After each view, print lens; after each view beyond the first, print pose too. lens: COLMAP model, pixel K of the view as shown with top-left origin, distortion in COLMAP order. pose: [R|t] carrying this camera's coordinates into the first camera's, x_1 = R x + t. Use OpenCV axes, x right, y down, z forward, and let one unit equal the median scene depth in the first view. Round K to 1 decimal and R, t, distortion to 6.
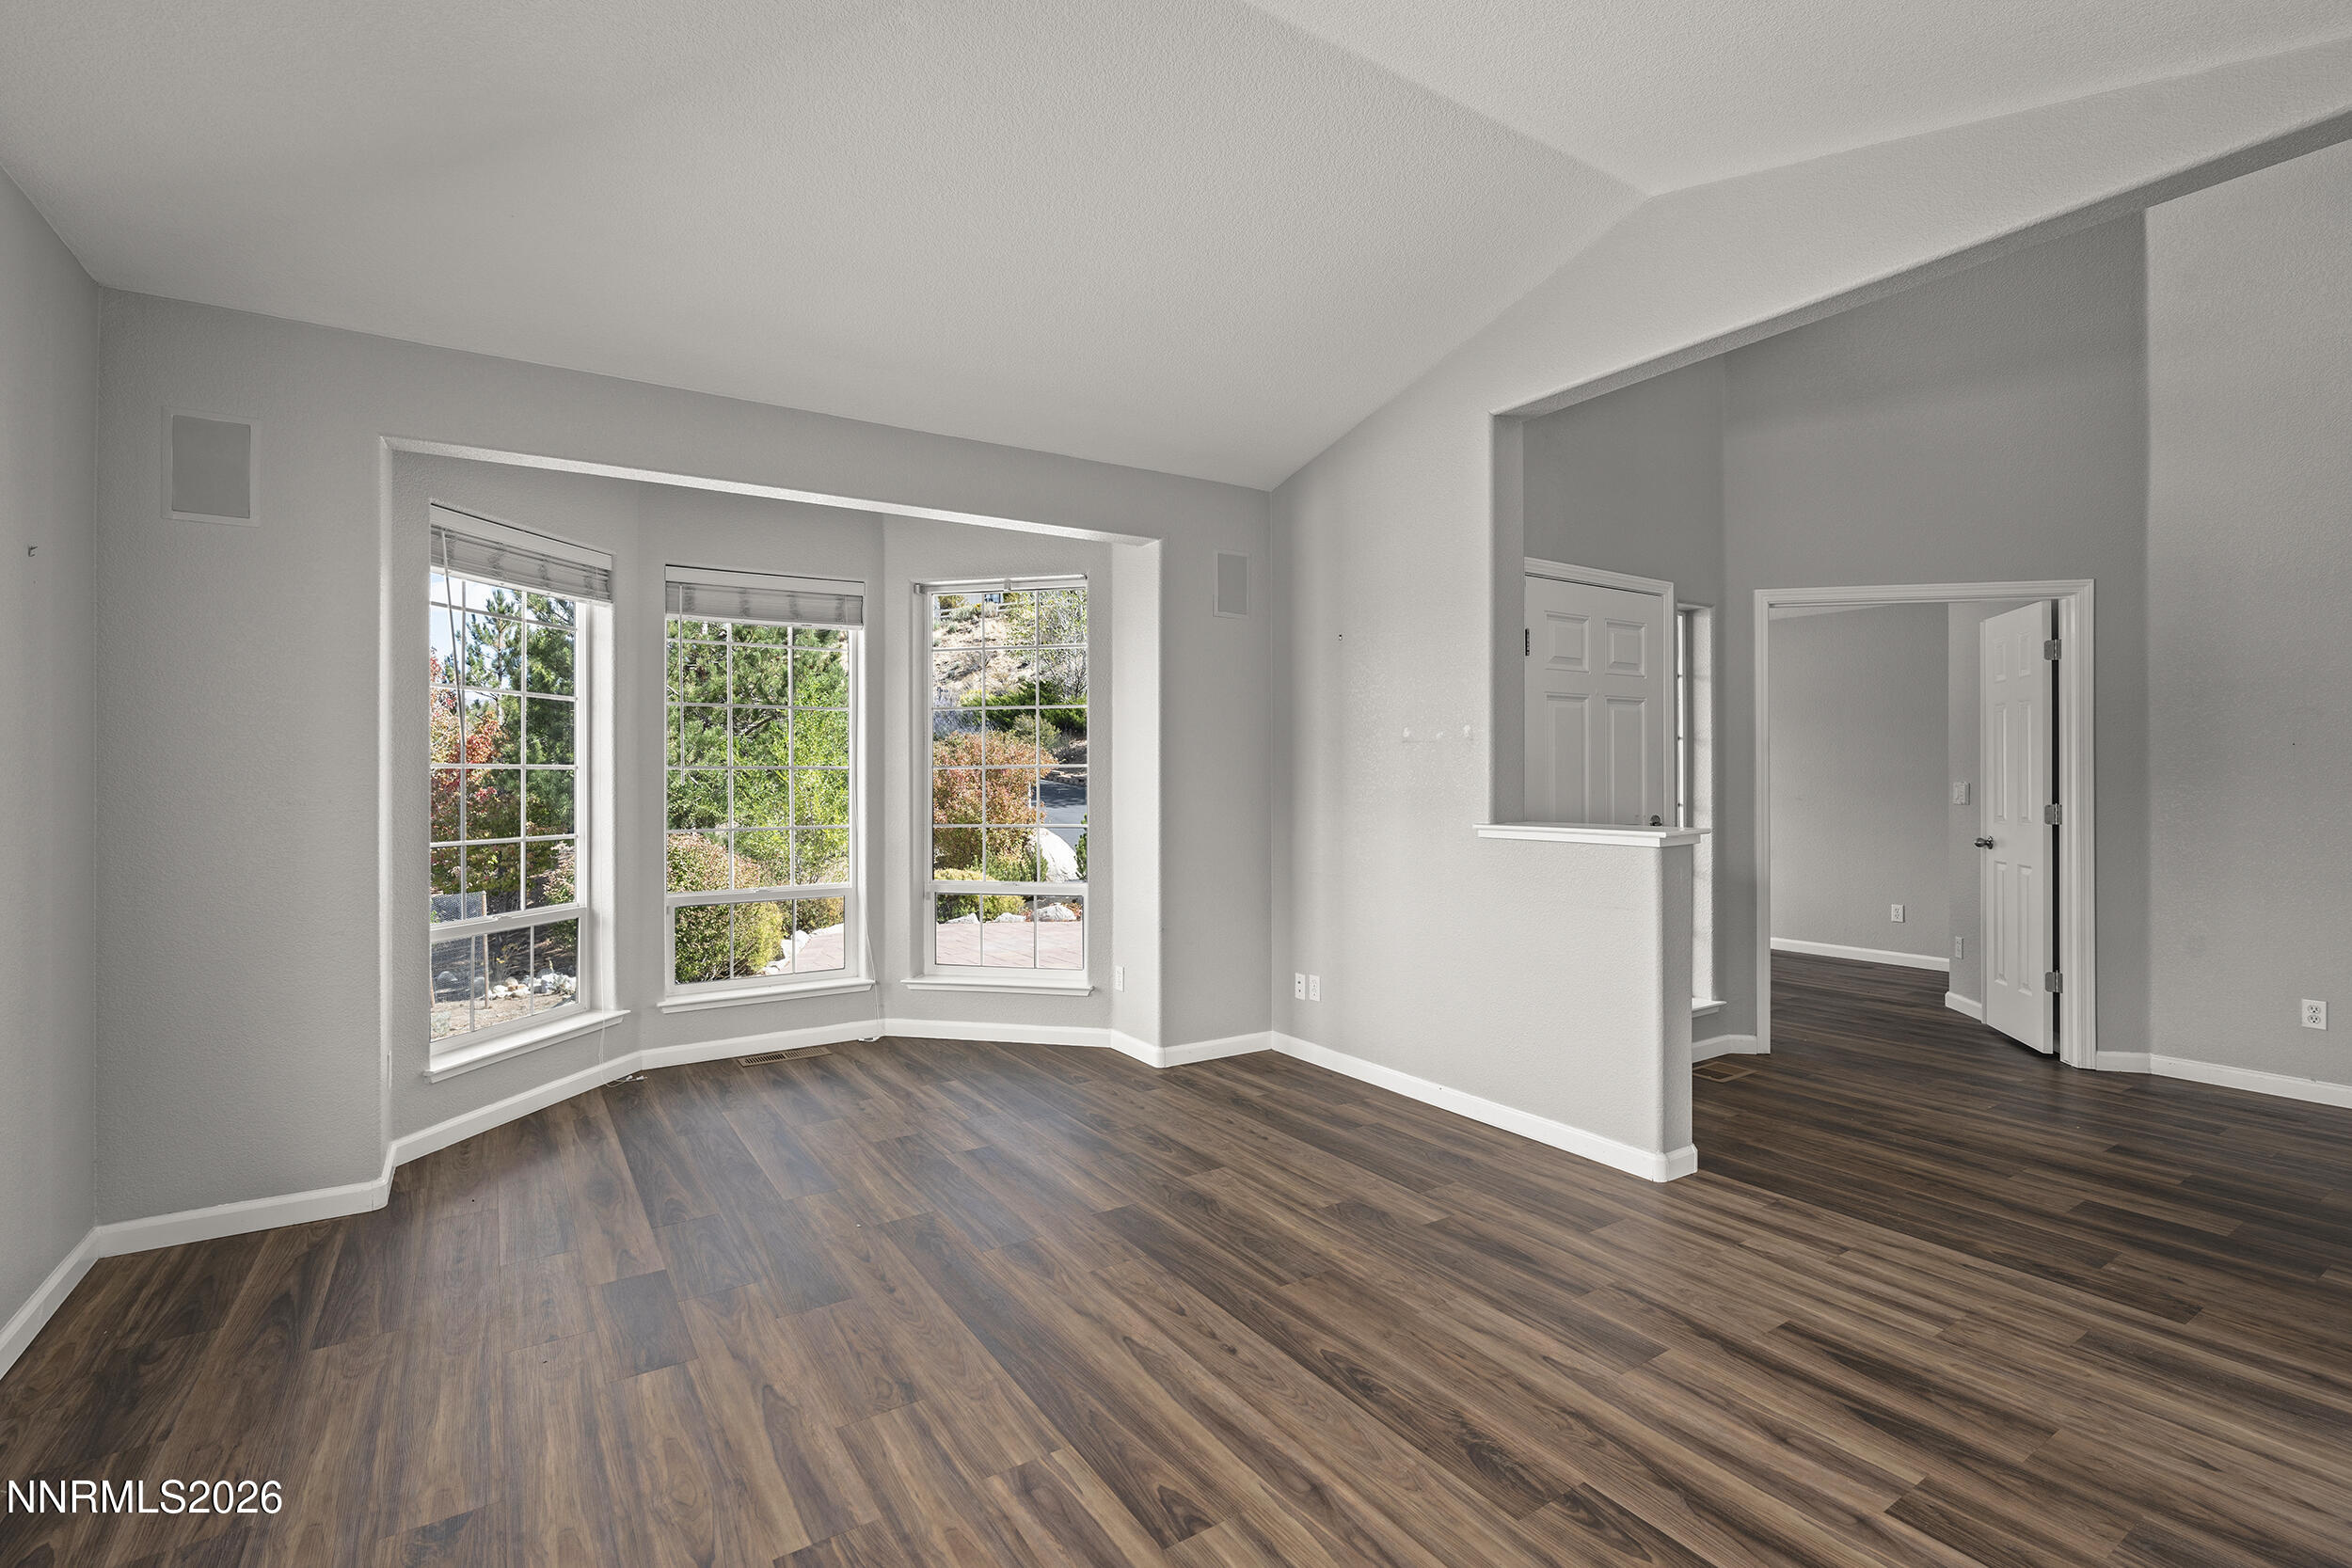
lens RADIAL K [[1068.0, 0, 1173.6], [0, 1068.0, 768.5], [0, 0, 1]] dist [-0.007573, 0.000099]
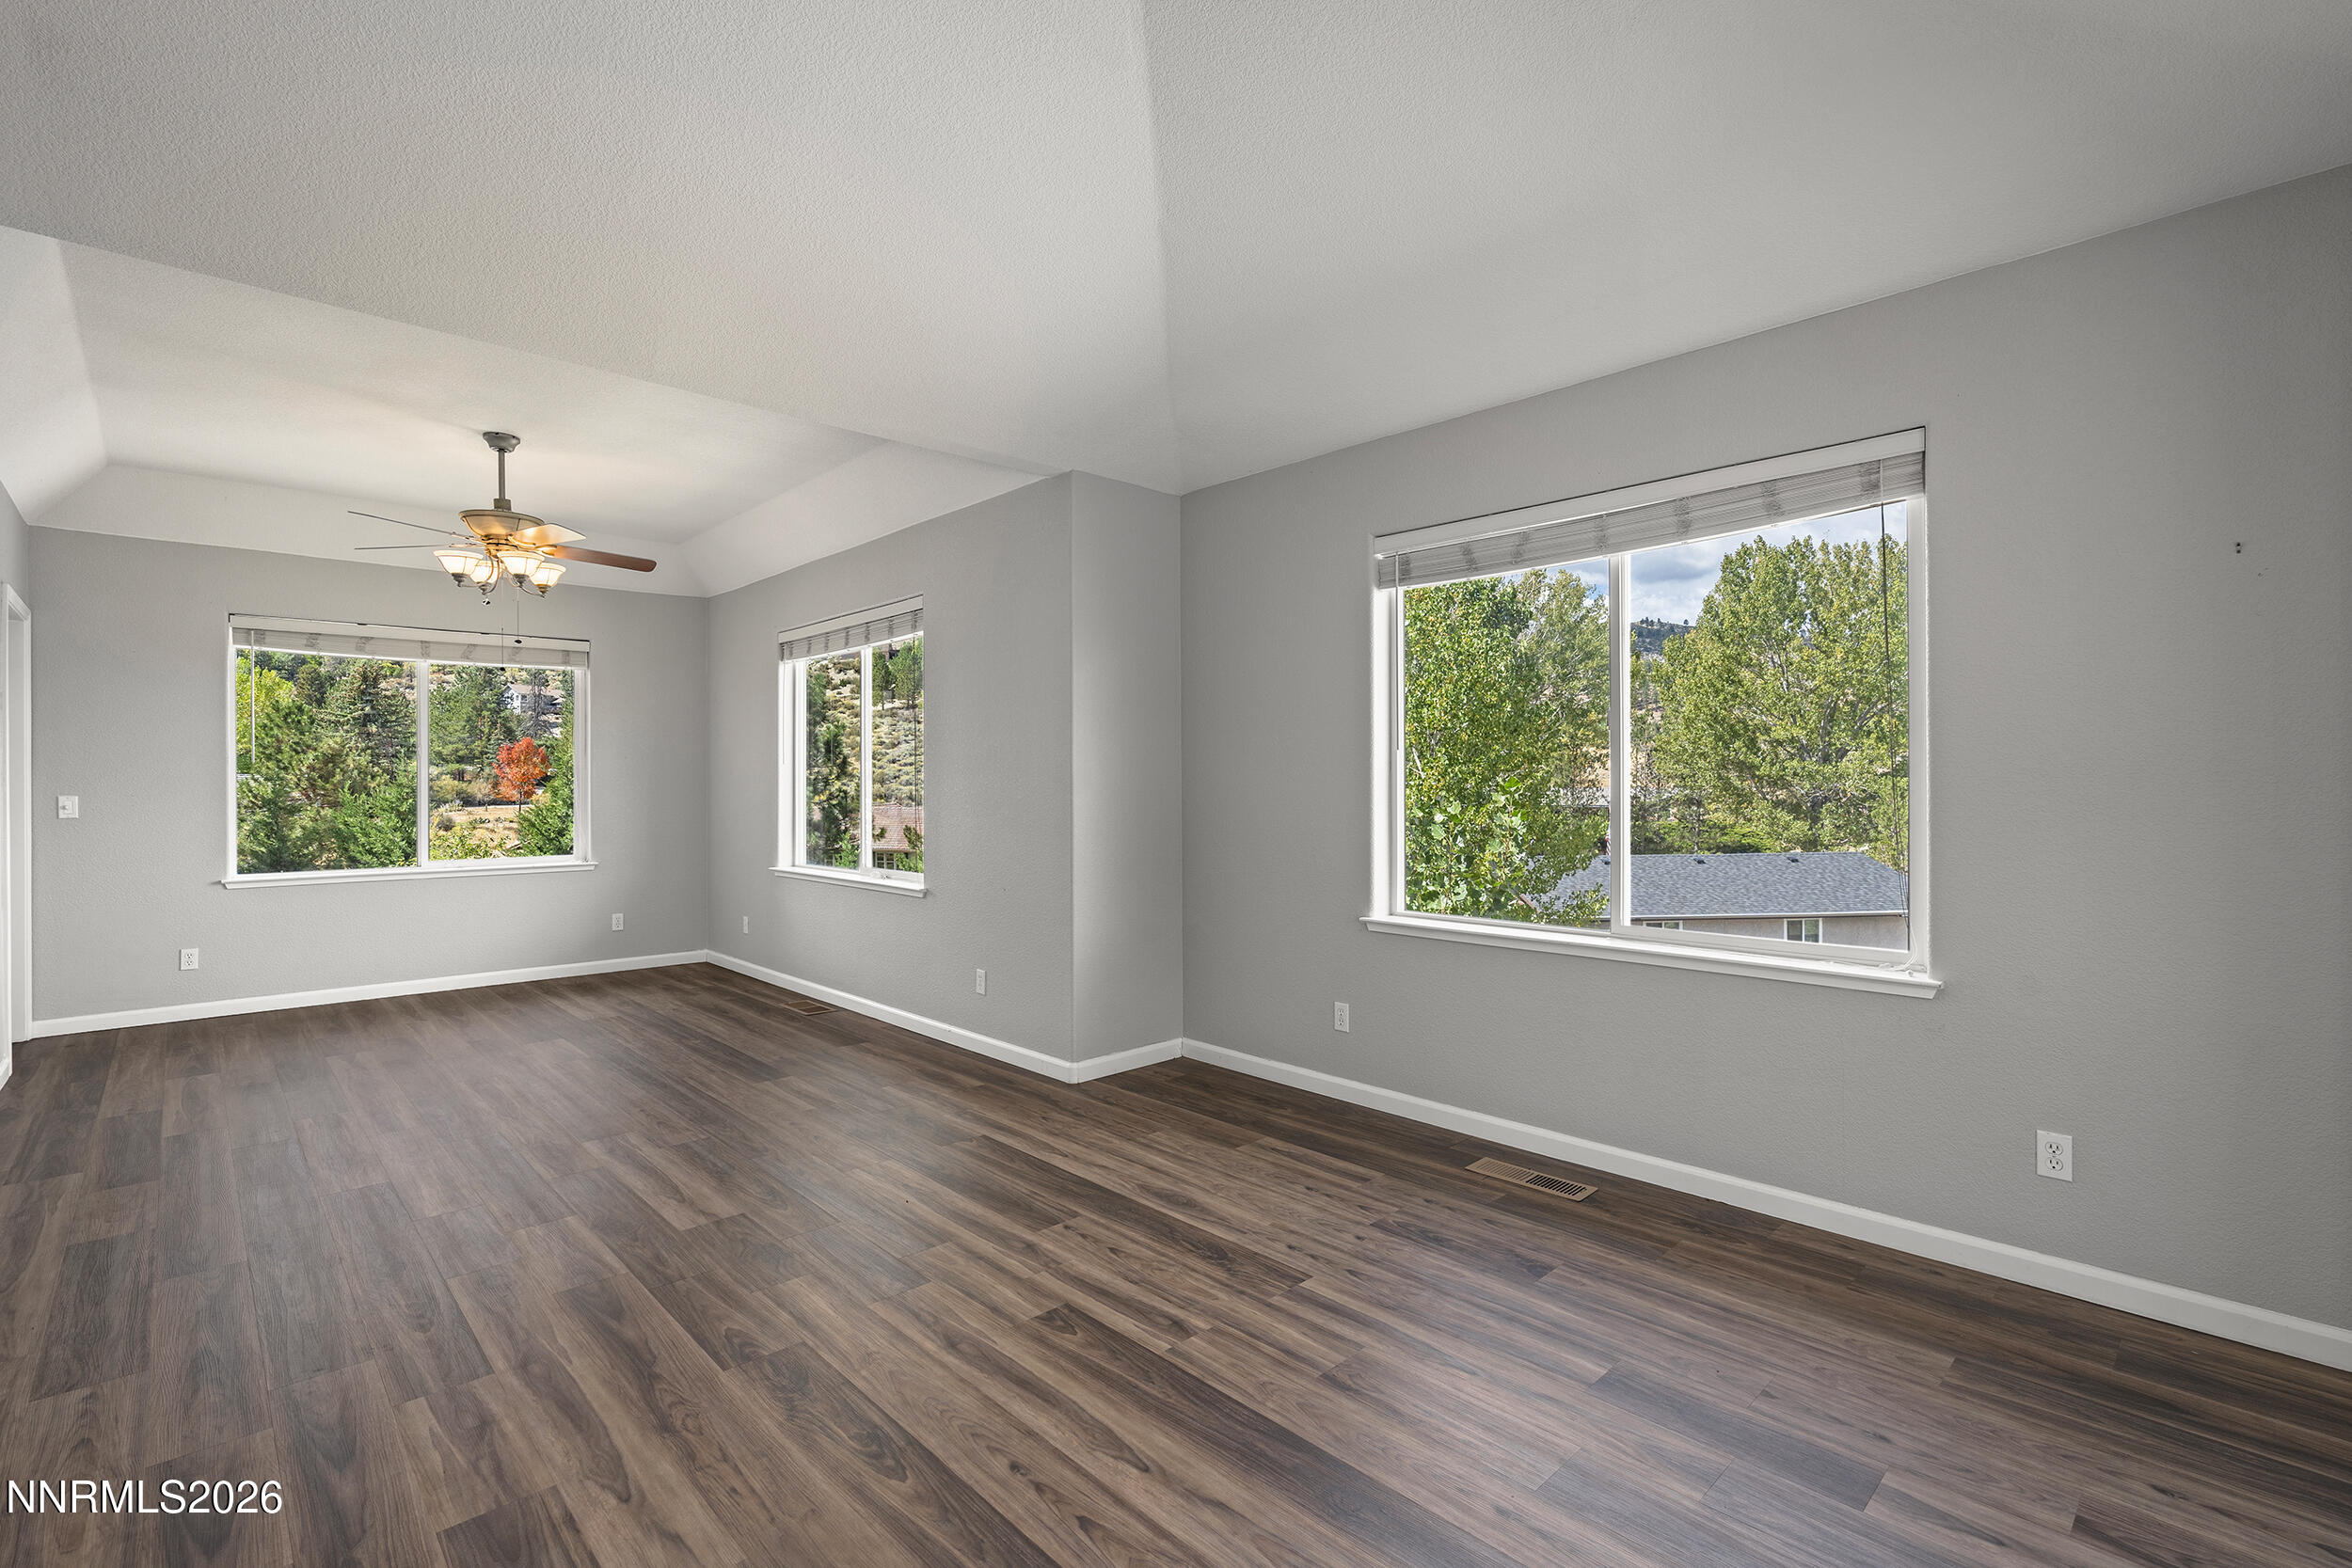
lens RADIAL K [[1053.0, 0, 1174.0], [0, 1053.0, 778.6], [0, 0, 1]] dist [-0.007574, 0.000304]
pose [[-0.983264, 0.004772, -0.182126, 0.078686], [0.007101, 0.999901, -0.012142, 0.015183], [0.182050, -0.013232, -0.983200, 1.813421]]
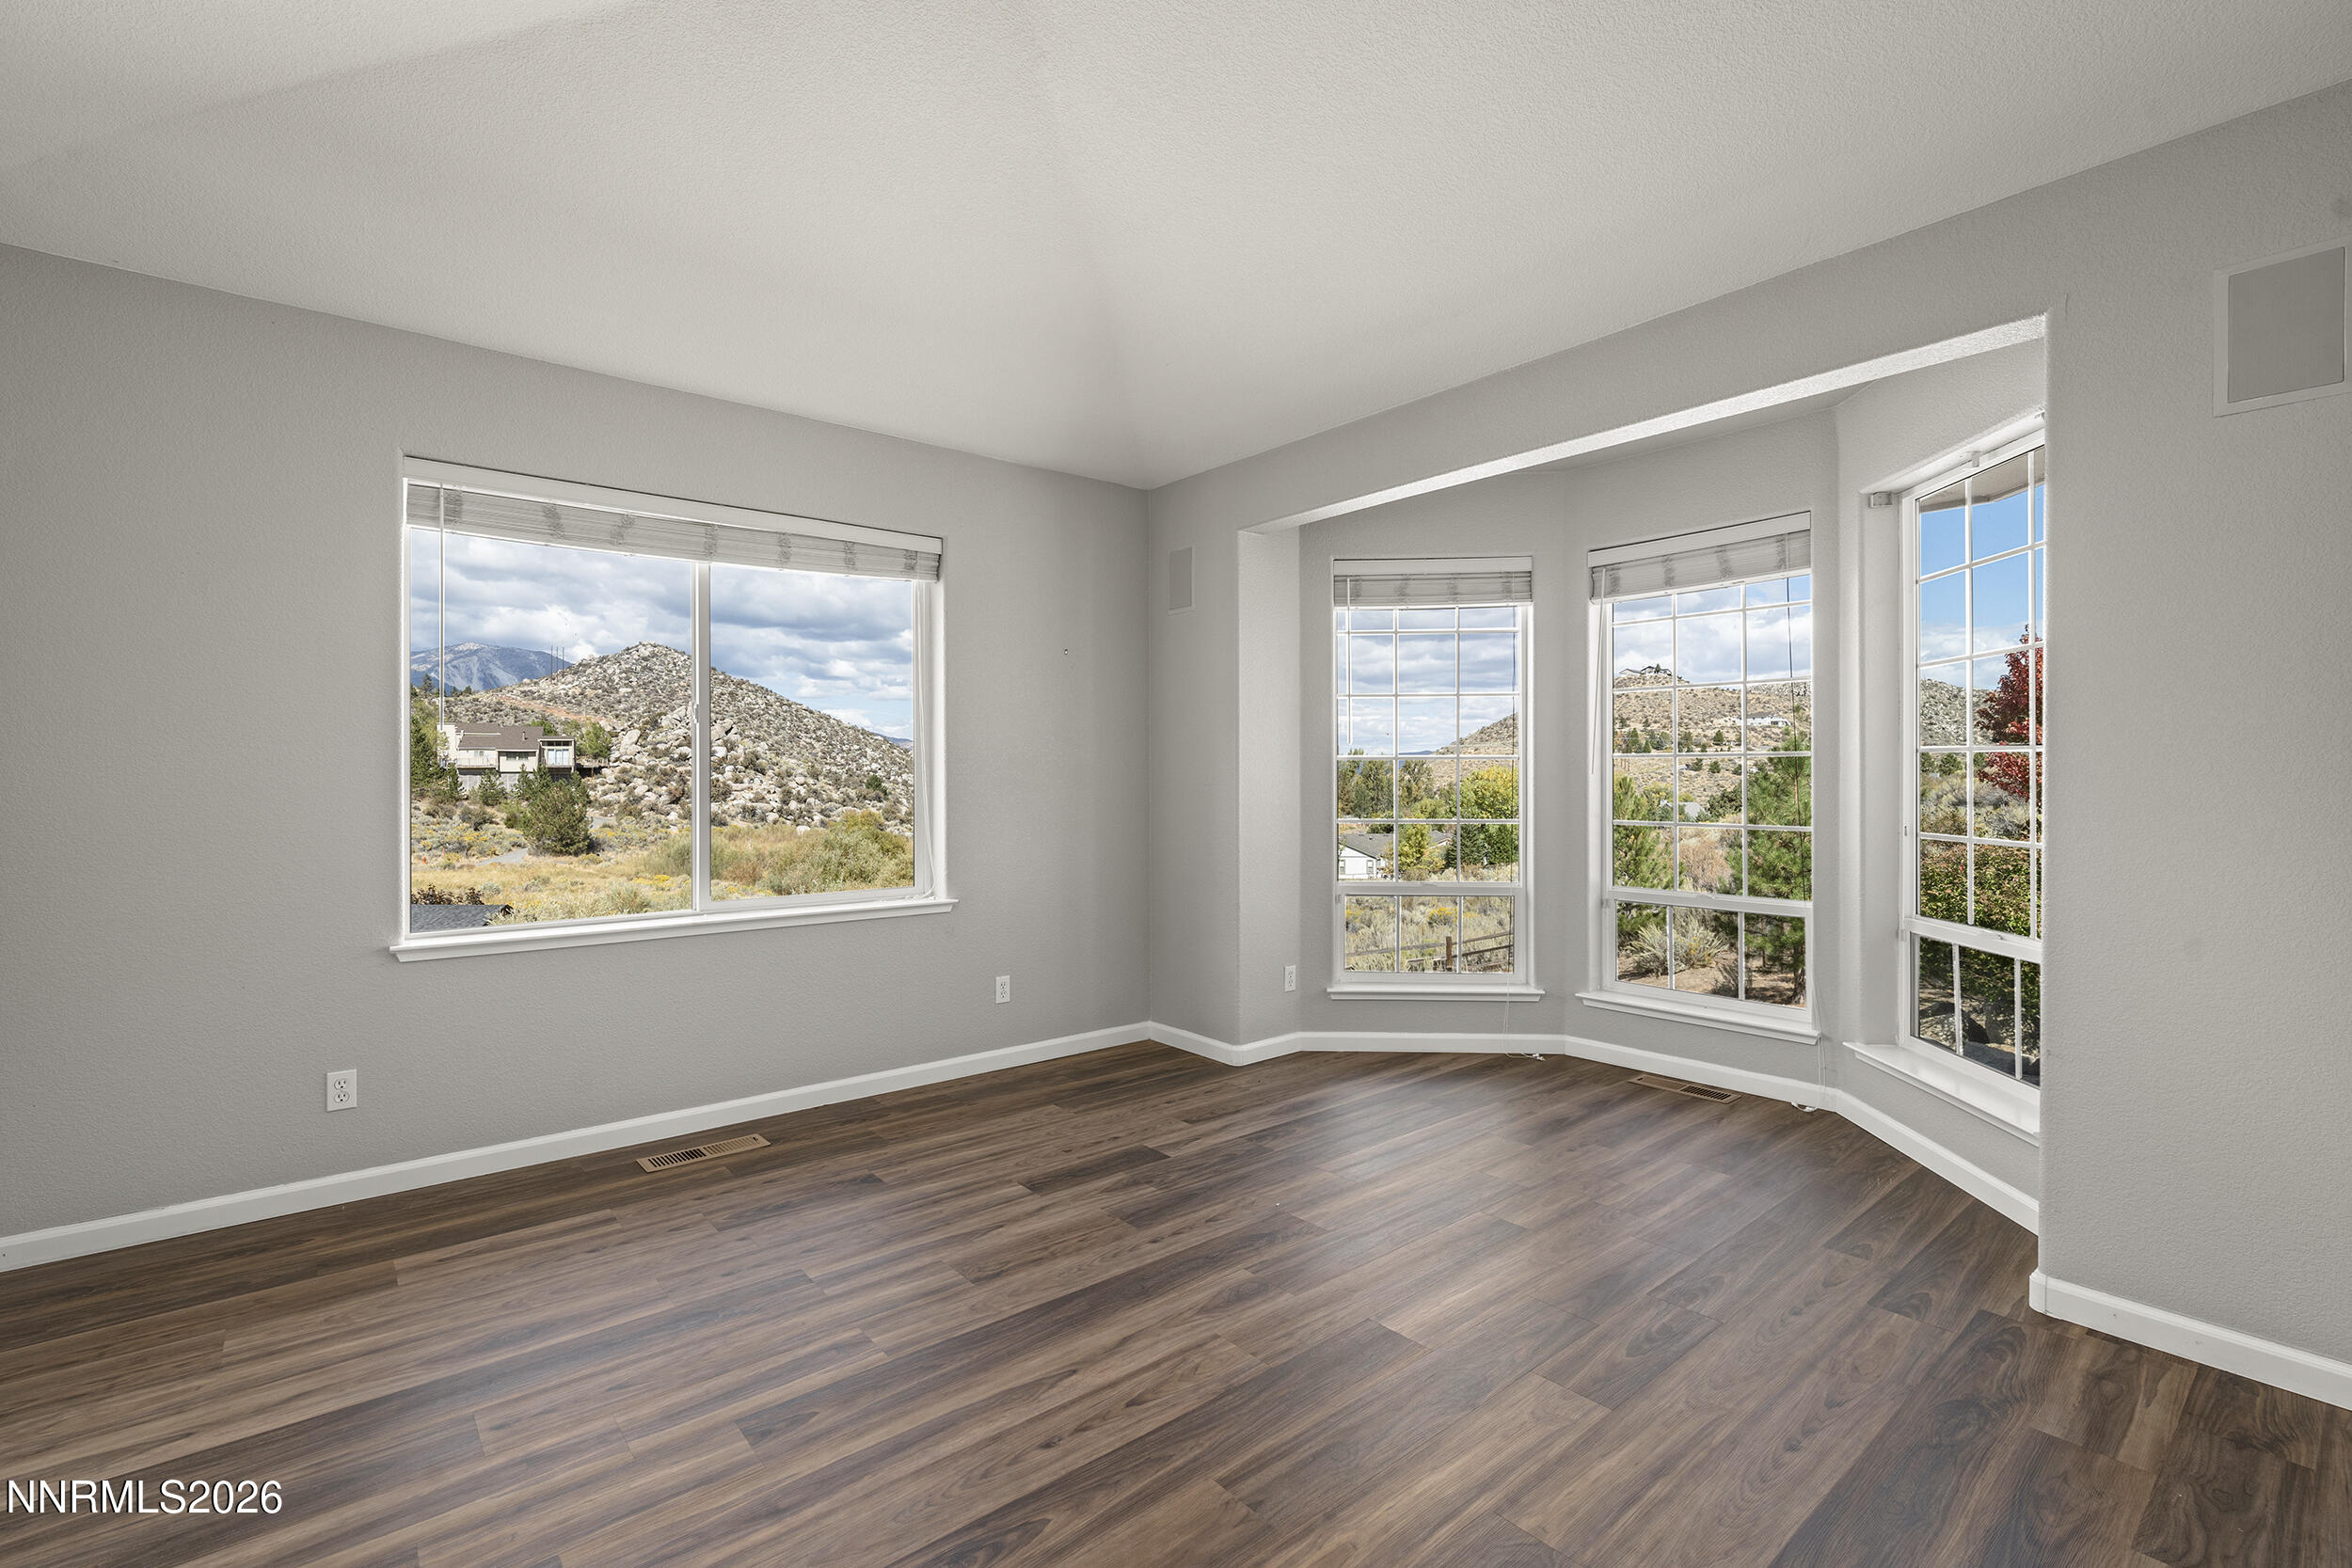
lens RADIAL K [[1053.0, 0, 1174.0], [0, 1053.0, 778.6], [0, 0, 1]] dist [-0.007574, 0.000304]
pose [[0.113105, 0.009385, -0.993539, 0.875803], [0.010736, 0.999885, 0.010668, 0.009376], [0.993525, -0.011874, 0.112991, 0.995837]]
